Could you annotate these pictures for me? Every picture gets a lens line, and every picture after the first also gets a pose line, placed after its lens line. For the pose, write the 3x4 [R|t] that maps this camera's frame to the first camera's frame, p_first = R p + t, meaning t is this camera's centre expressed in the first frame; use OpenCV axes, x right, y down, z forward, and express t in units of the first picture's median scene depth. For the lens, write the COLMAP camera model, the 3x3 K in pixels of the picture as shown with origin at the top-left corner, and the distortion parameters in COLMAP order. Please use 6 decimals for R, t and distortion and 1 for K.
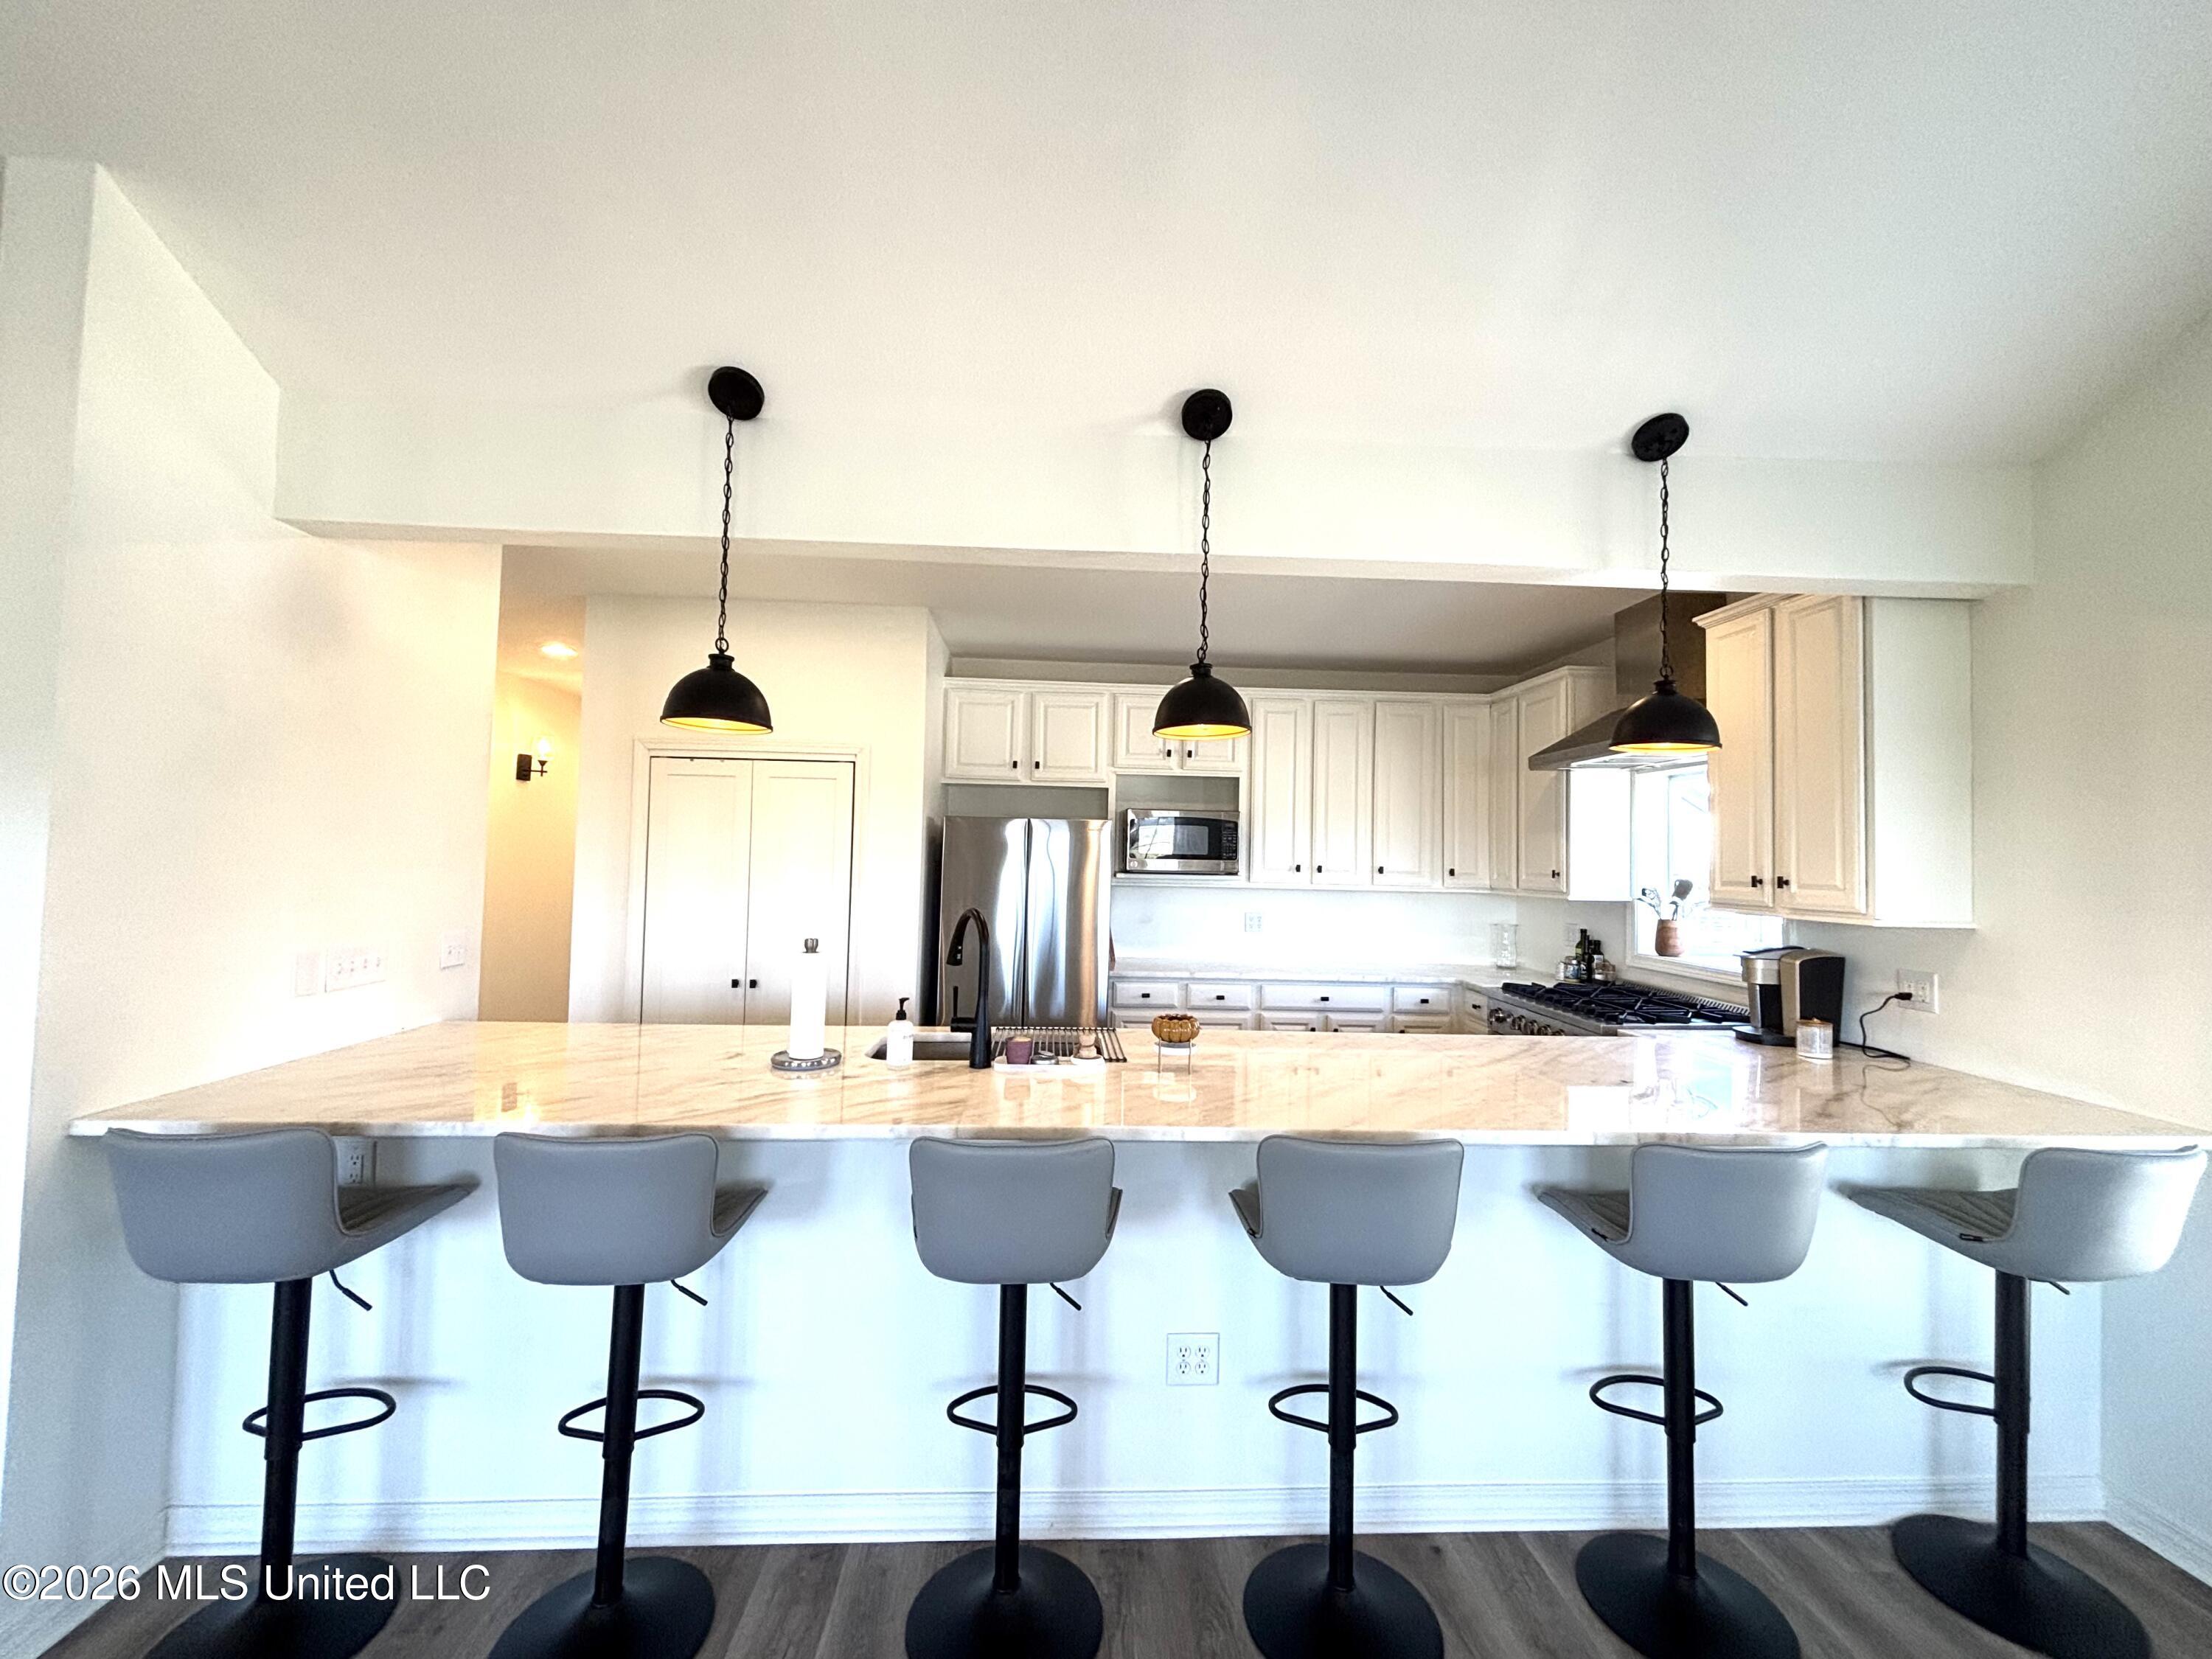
lens RADIAL K [[888.2, 0, 1099.5], [0, 888.2, 824.6], [0, 0, 1]] dist [-0.000859, 0.000468]
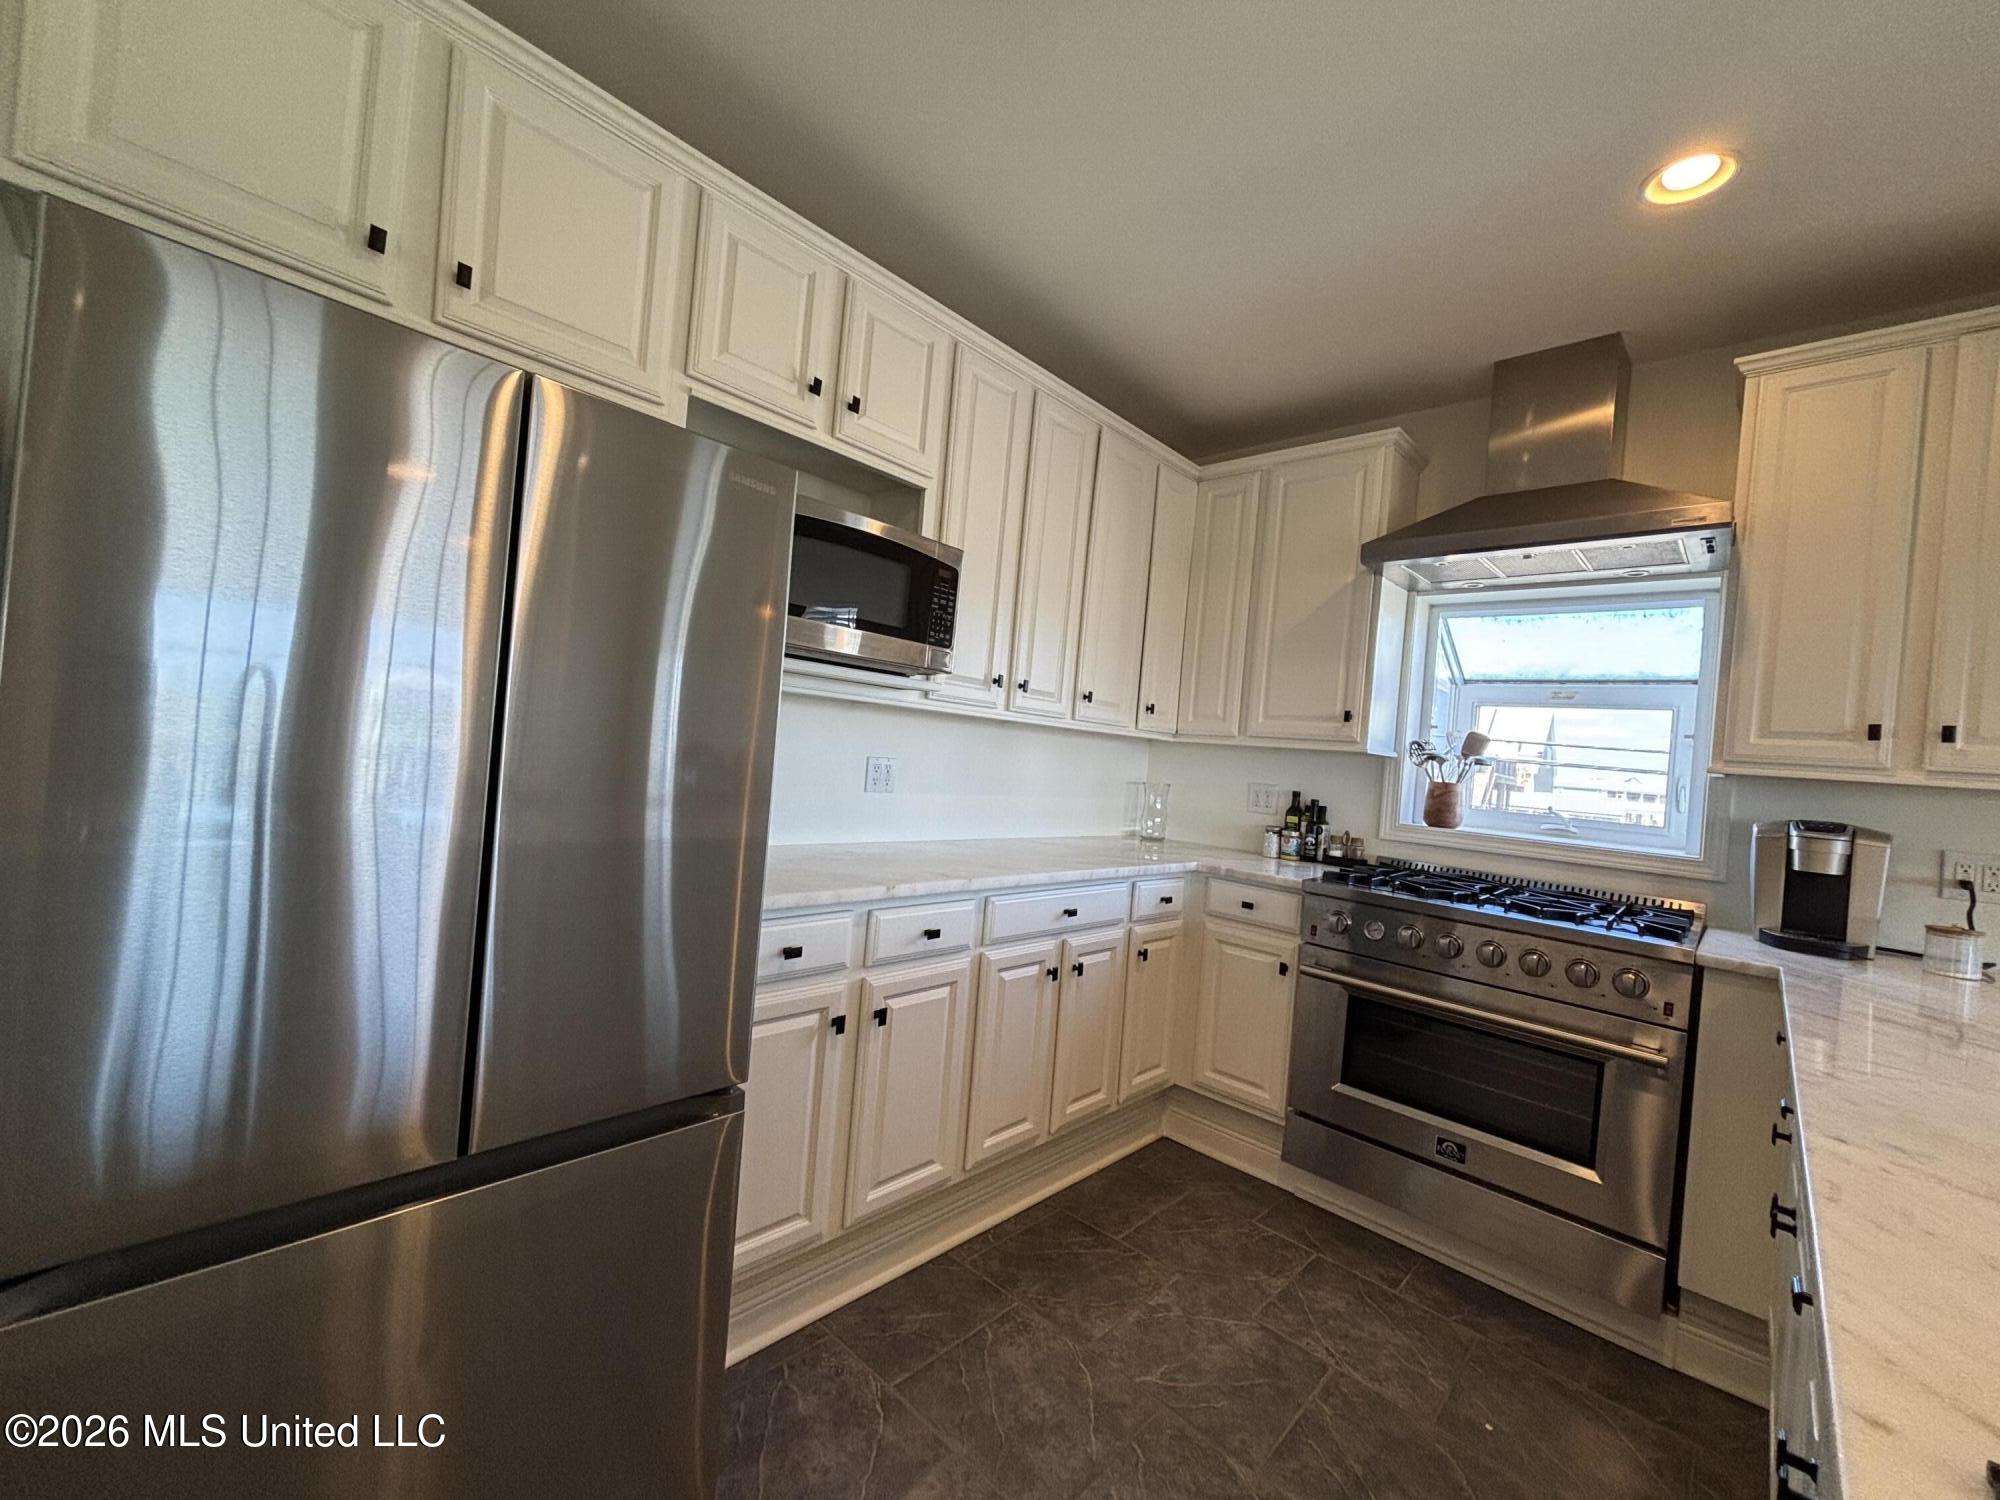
lens RADIAL K [[803.1, 0, 1000.3], [0, 803.1, 755.1], [0, 0, 1]] dist [-0.000859, 0.000468]
pose [[0.719847, 0.038471, 0.693066, -0.135478], [-0.095197, 0.994500, 0.043673, 0.082005], [-0.687574, -0.097415, 0.719550, 0.692883]]
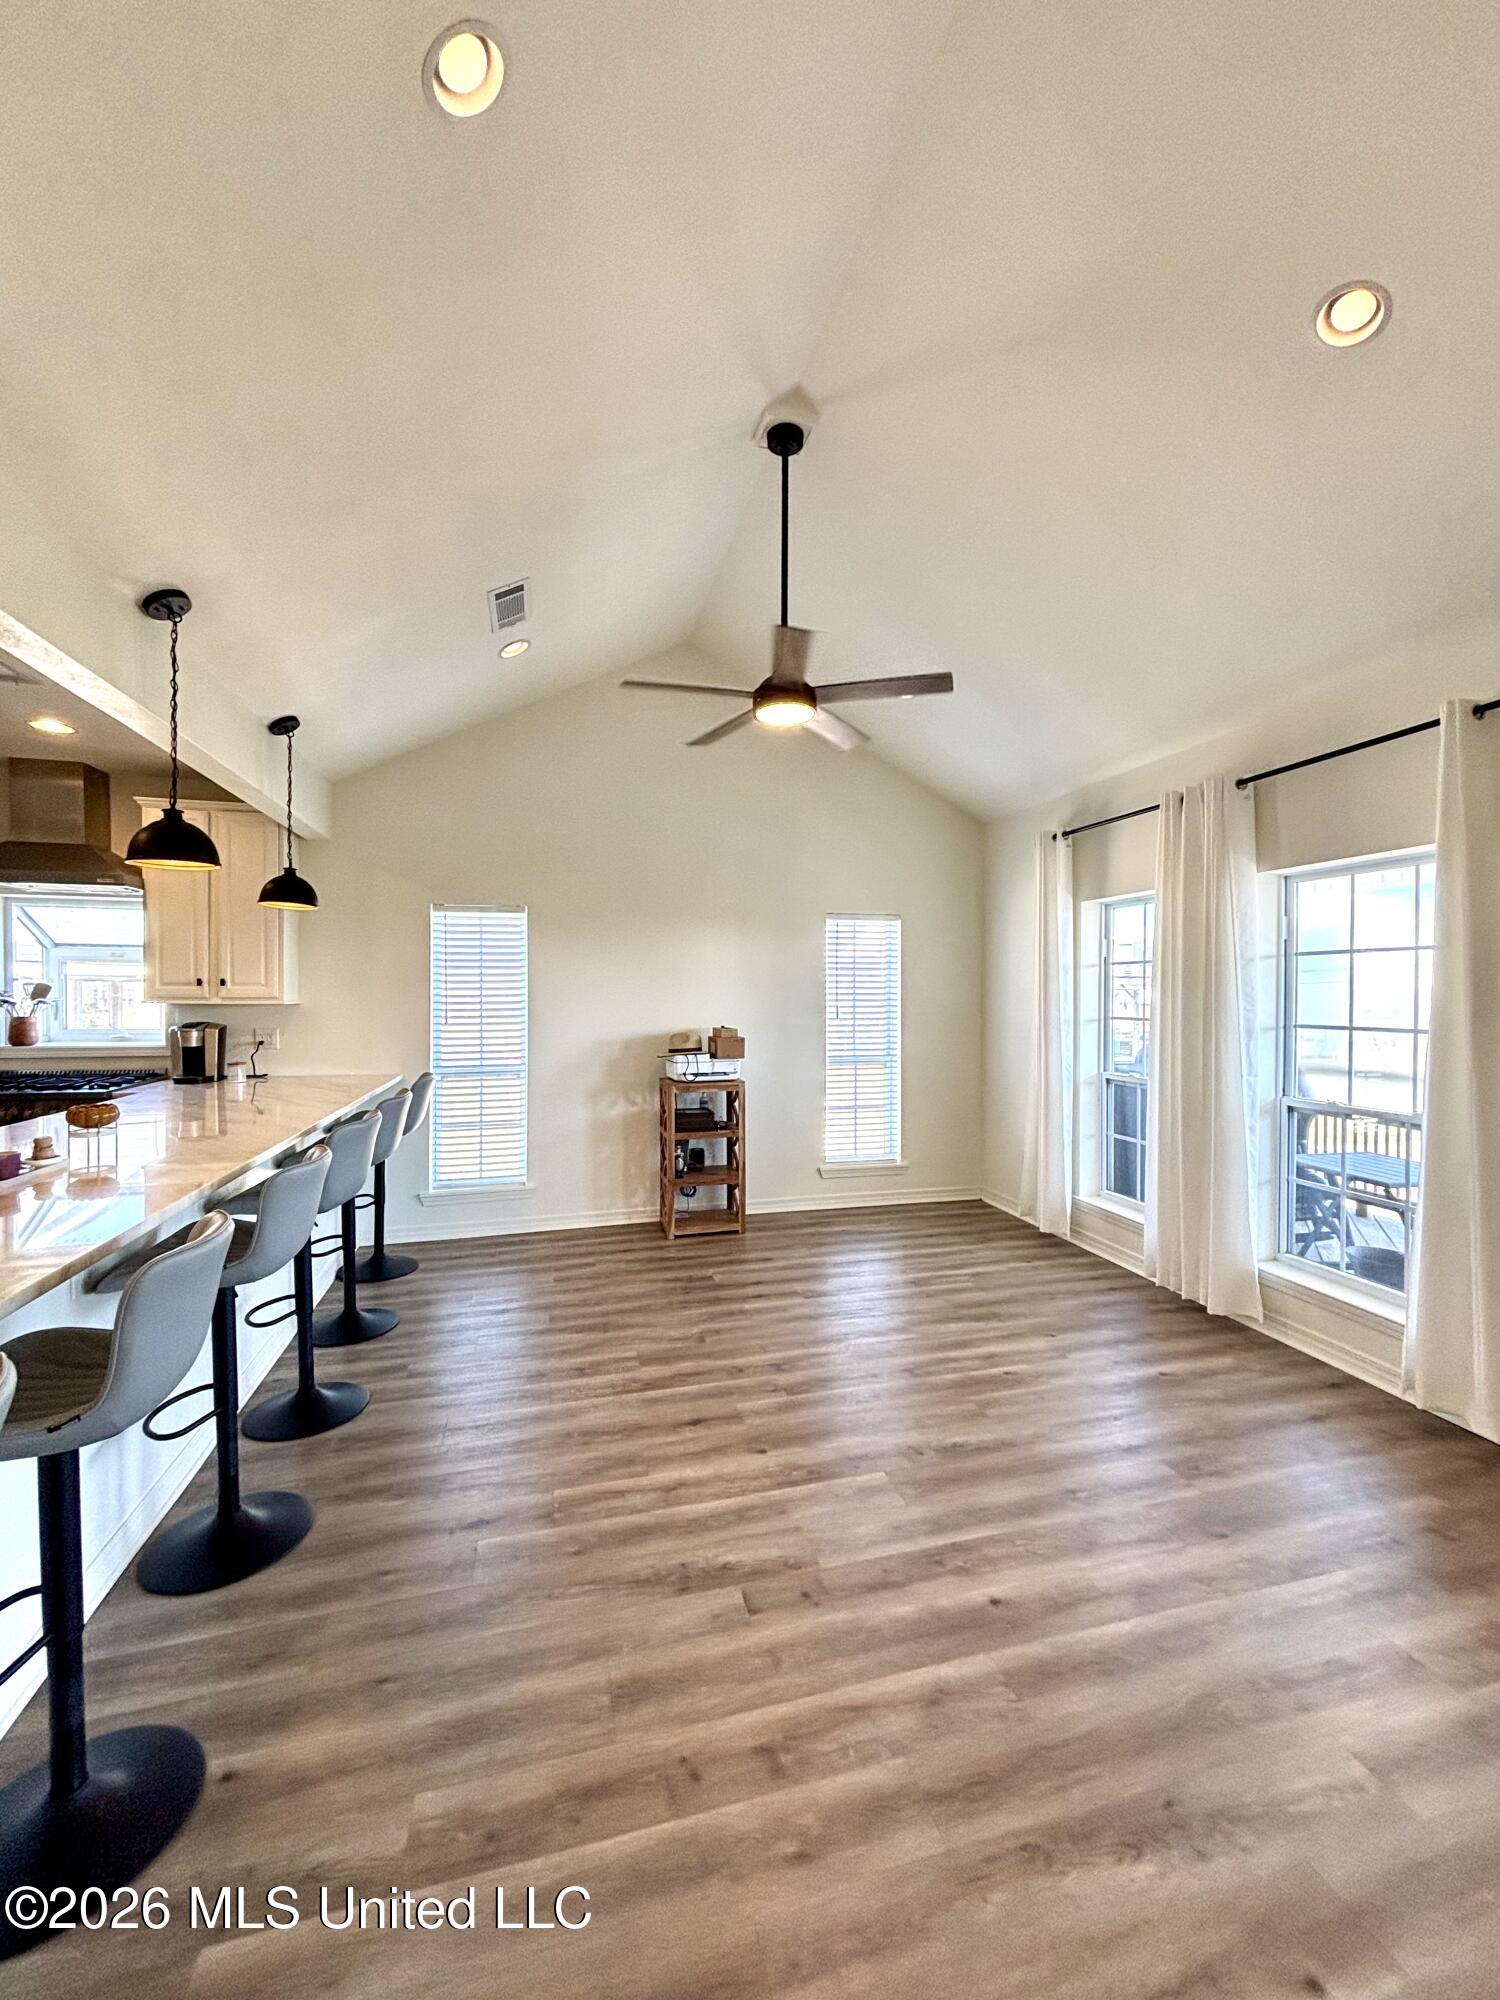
lens RADIAL K [[803.1, 0, 759.0], [0, 803.1, 1002.7], [0, 0, 1]] dist [-0.000859, 0.000468]
pose [[-0.208361, -0.035066, 0.977423, -0.602990], [-0.045039, 0.998641, 0.026226, 0.011992], [-0.977014, -0.038558, -0.209657, 0.215851]]
